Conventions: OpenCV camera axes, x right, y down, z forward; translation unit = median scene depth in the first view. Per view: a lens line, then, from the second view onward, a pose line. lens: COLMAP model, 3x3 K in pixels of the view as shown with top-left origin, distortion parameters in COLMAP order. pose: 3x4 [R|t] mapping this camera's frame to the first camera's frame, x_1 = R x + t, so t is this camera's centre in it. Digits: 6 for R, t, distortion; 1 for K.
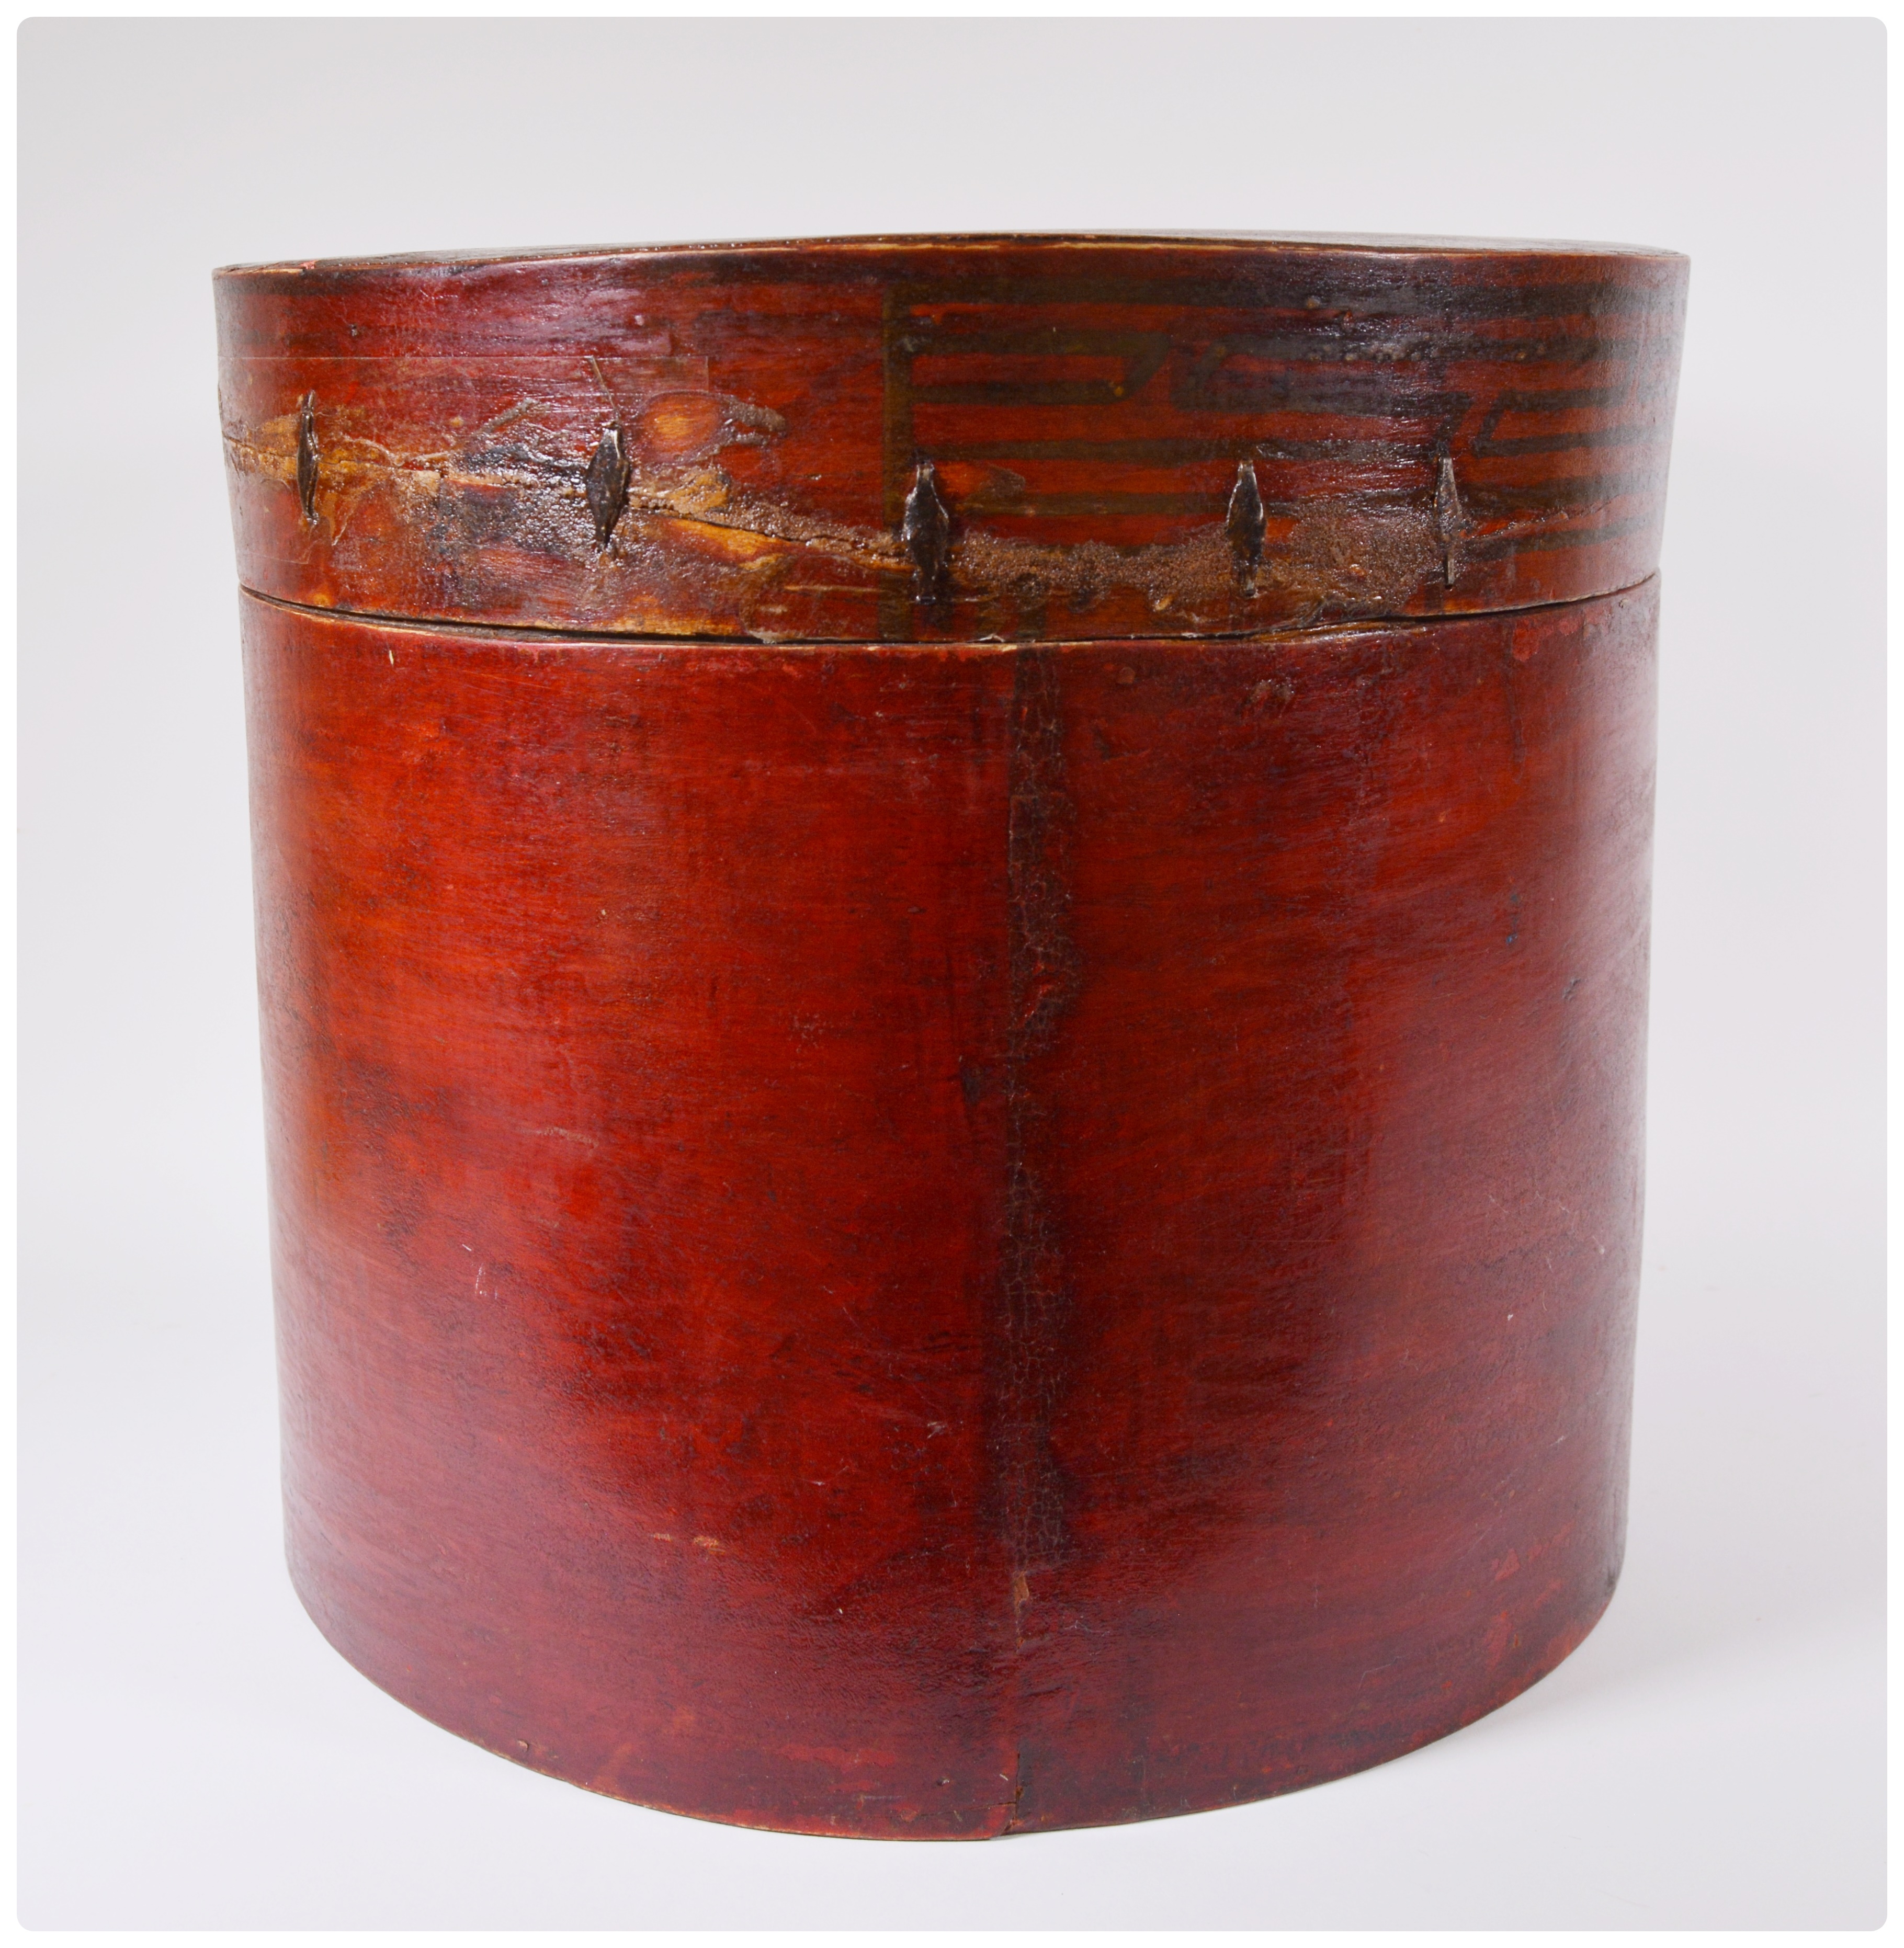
lens RADIAL K [[2630.6, 0, 951.0], [0, 2630.6, 973.7], [0, 0, 1]] dist [-0.230045, 0.000000]
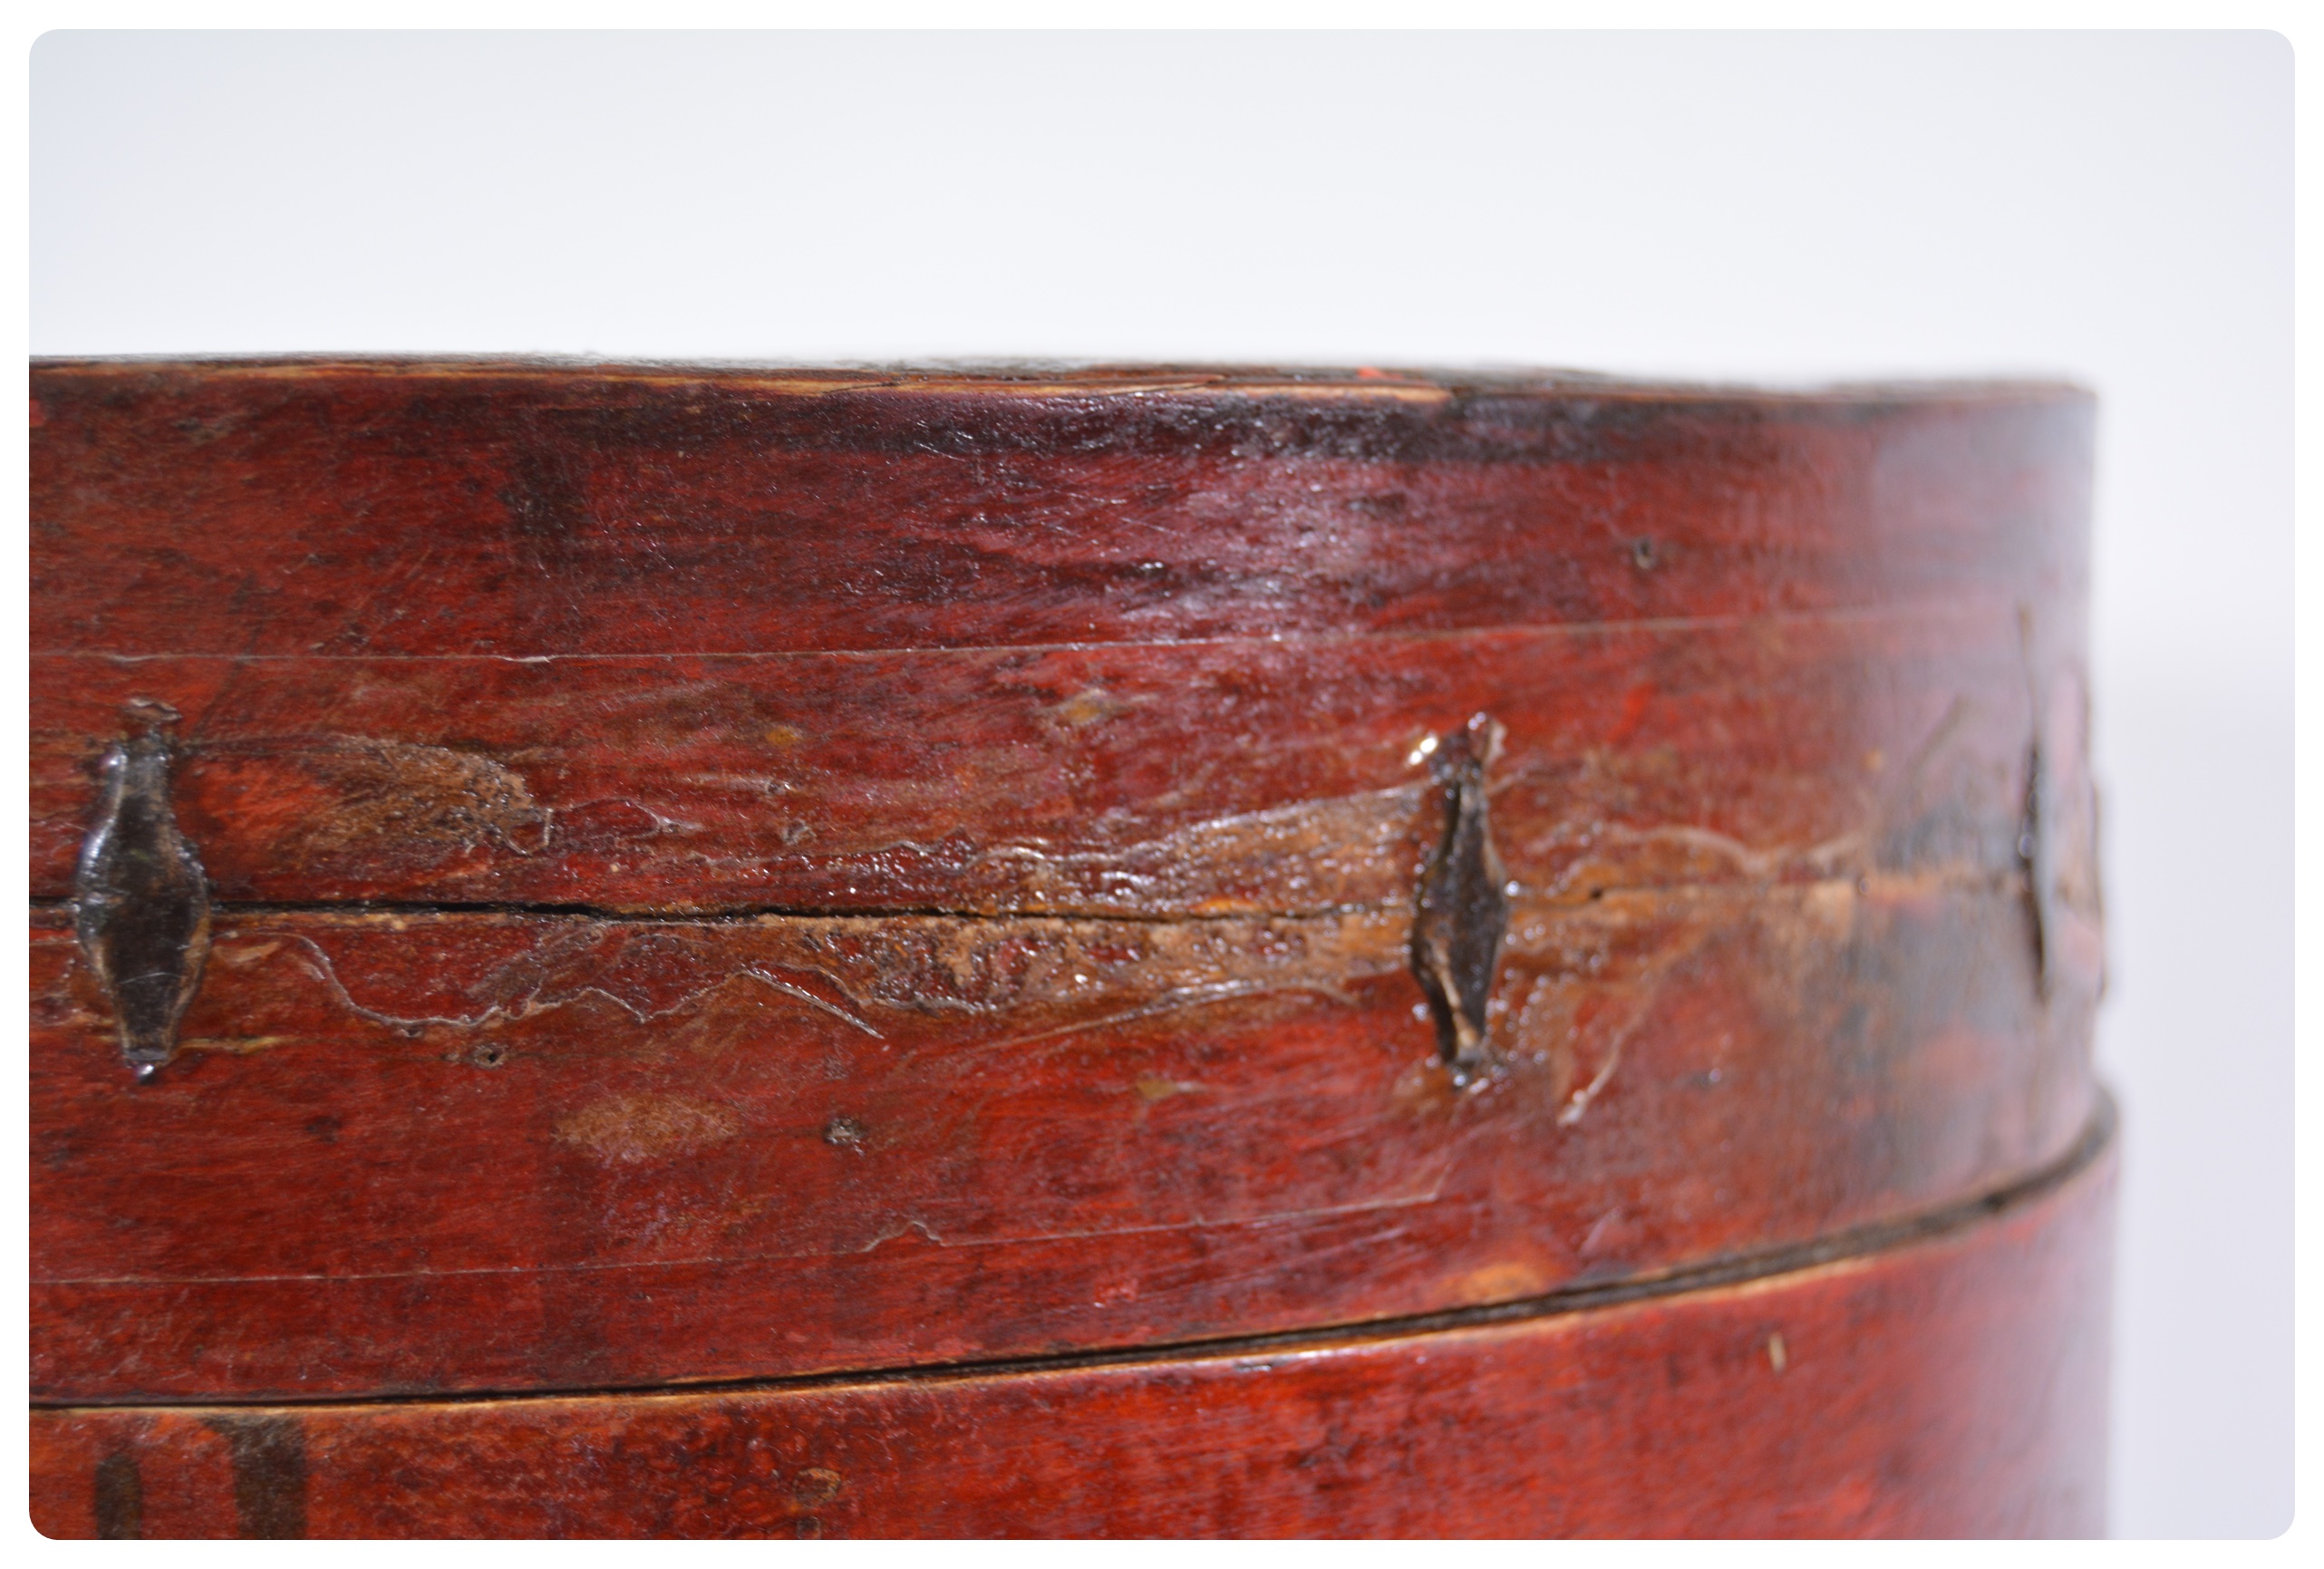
lens RADIAL K [[4397.8, 0, 1164.3], [0, 4397.8, 796.5], [0, 0, 1]] dist [-0.004228, 0.000000]
pose [[0.105916, -0.081980, 0.990990, -0.906673], [0.256074, 0.965231, 0.052480, -0.268684], [-0.960837, 0.248209, 0.123226, 0.993540]]
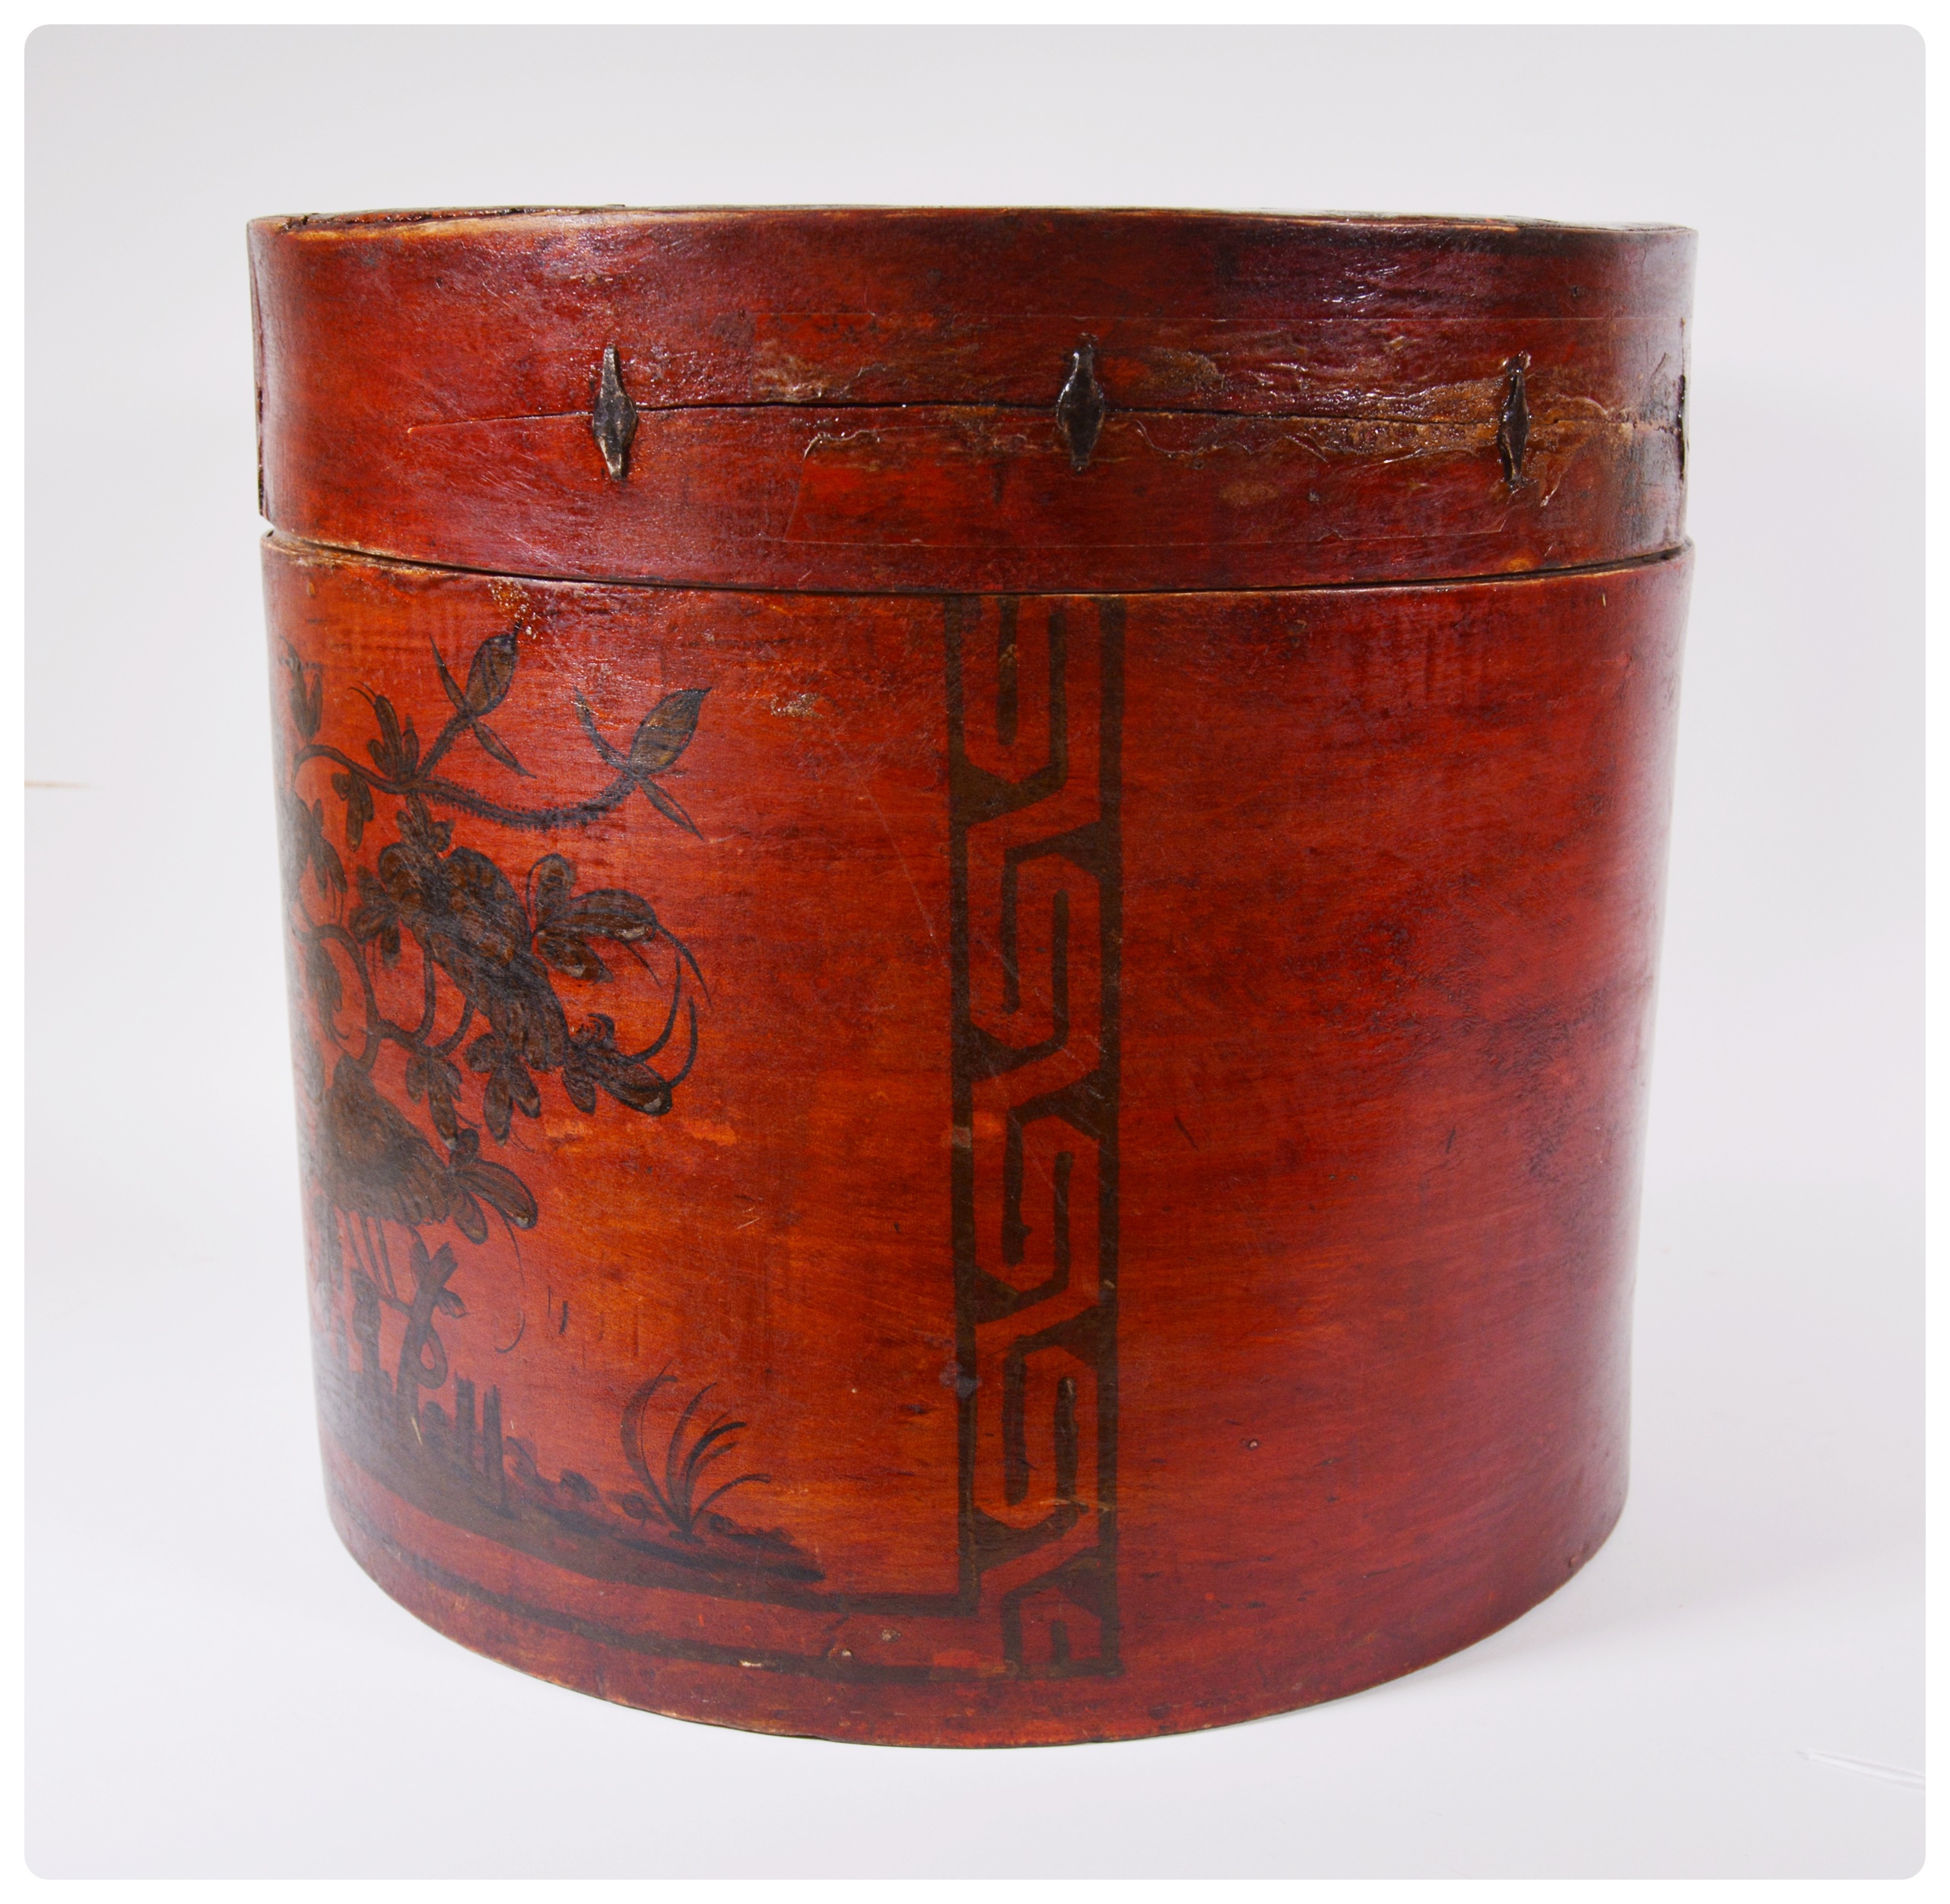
lens RADIAL K [[2971.3, 0, 972.6], [0, 2971.3, 967.9], [0, 0, 1]] dist [-0.026545, 0.000000]
pose [[0.022684, -0.229112, 0.973136, -1.468693], [0.245482, 0.944863, 0.216733, -0.311768], [-0.969136, 0.233971, 0.077676, 1.204108]]
